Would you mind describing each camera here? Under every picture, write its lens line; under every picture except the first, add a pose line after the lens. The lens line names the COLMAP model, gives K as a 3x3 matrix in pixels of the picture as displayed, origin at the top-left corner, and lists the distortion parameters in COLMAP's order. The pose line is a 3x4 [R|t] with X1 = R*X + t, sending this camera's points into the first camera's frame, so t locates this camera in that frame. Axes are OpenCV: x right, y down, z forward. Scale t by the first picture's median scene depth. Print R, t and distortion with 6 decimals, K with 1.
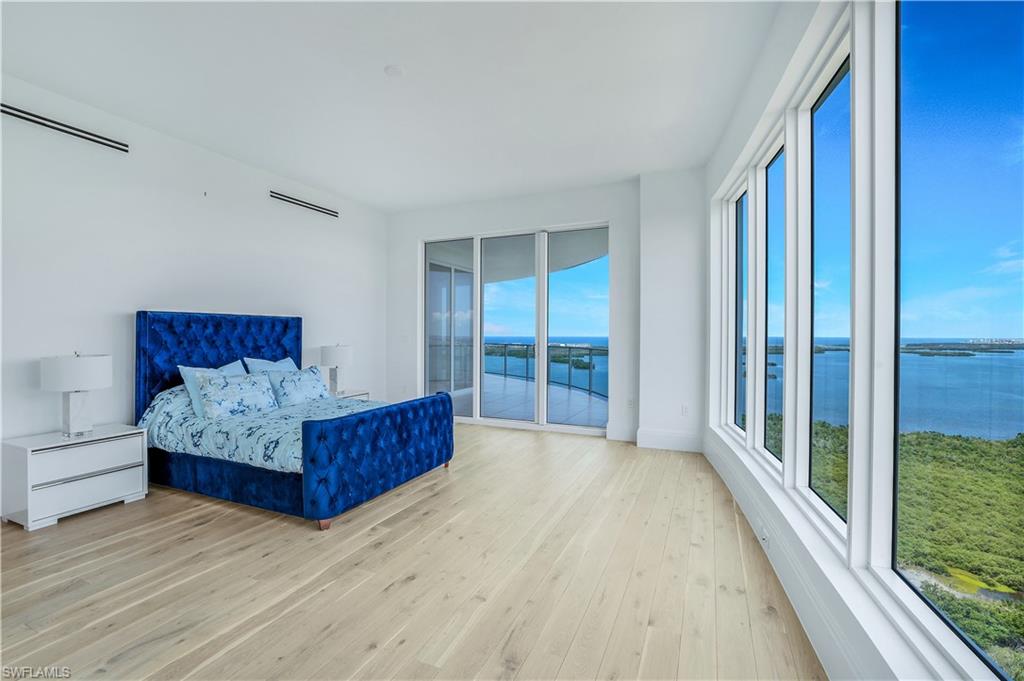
lens RADIAL K [[442.5, 0, 513.8], [0, 442.5, 338.0], [0, 0, 1]] dist [-0.033710, 0.010626]
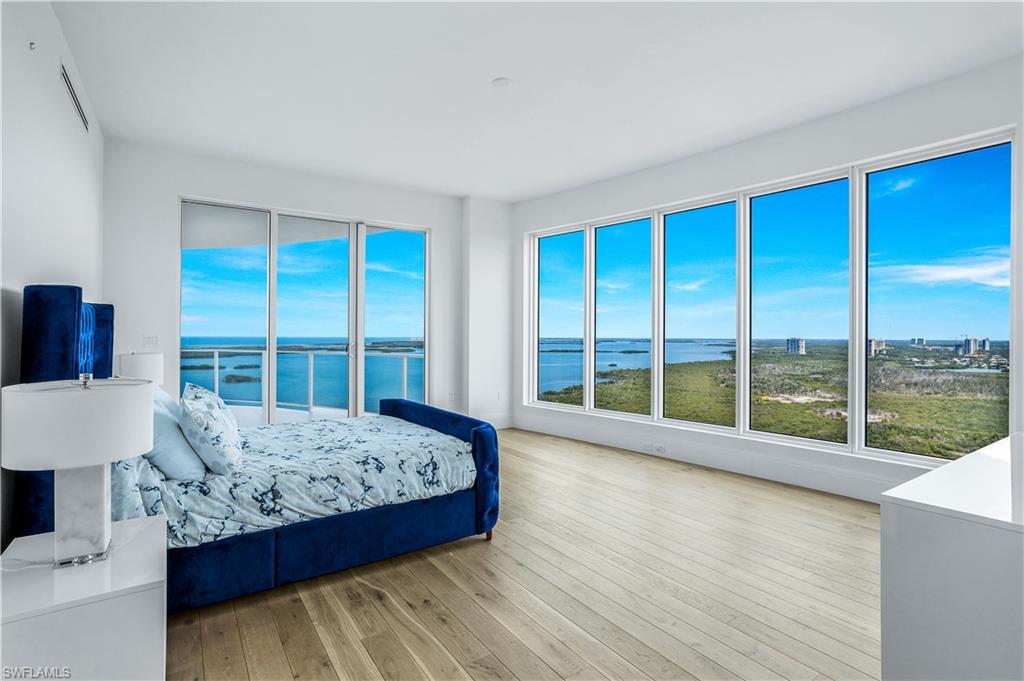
lens RADIAL K [[500.4, 0, 515.6], [0, 500.4, 336.9], [0, 0, 1]] dist [-0.011050, 0.000498]
pose [[0.532497, -0.001696, 0.846430, -1.252065], [0.002426, 0.999997, 0.000478, -0.005312], [-0.846428, 0.001799, 0.532500, 0.349788]]
